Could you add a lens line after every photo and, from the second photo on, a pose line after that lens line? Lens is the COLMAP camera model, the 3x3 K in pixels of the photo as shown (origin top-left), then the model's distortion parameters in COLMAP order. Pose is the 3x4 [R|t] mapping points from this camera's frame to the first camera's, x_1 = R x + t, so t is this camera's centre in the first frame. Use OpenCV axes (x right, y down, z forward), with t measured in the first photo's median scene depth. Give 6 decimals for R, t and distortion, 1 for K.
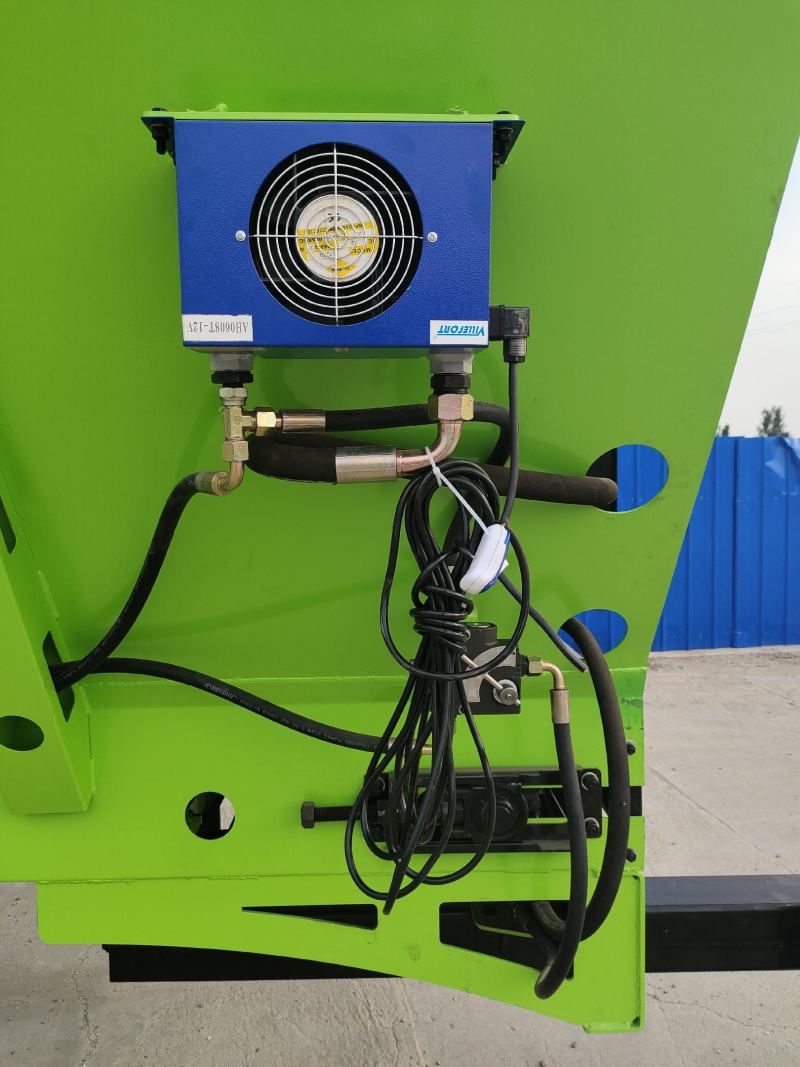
lens RADIAL K [[794.0, 0, 400.0], [0, 794.0, 533.5], [0, 0, 1]] dist [0.056896, -0.068801]
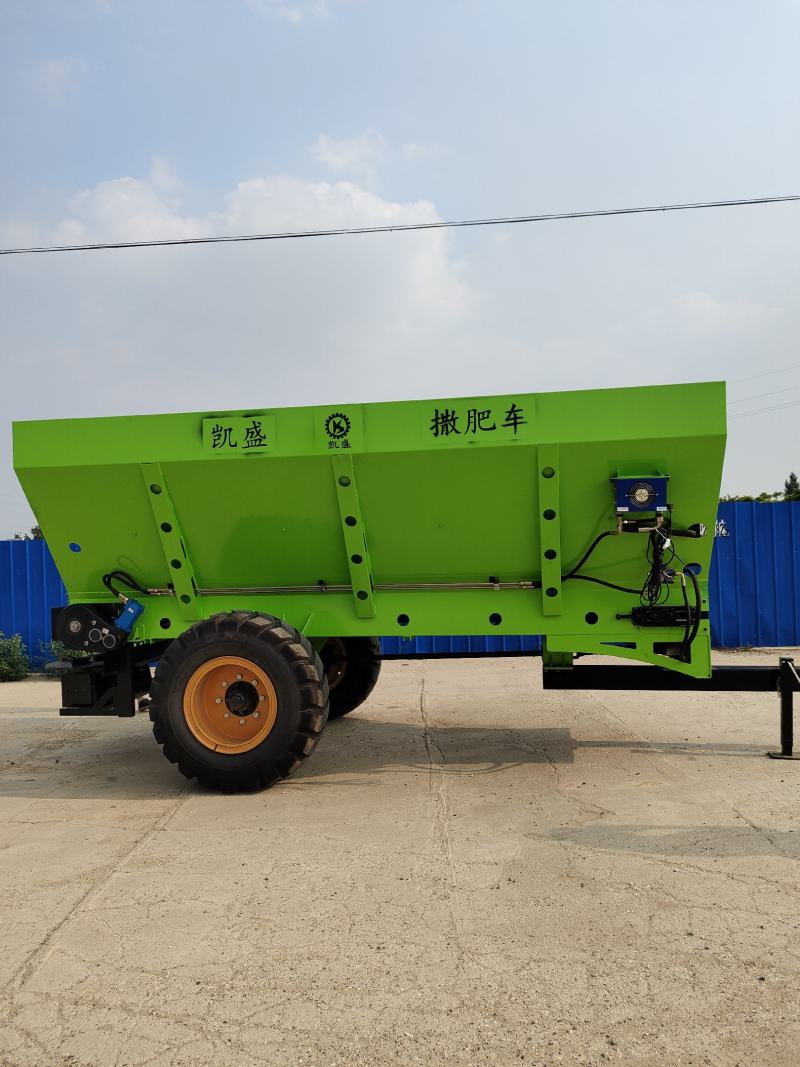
lens RADIAL K [[794.0, 0, 400.0], [0, 794.0, 533.5], [0, 0, 1]] dist [0.056896, -0.068801]
pose [[0.983176, -0.014308, -0.182099, -0.711661], [0.000772, 0.997244, -0.074188, 0.362602], [0.182659, 0.072800, 0.980477, -4.873637]]
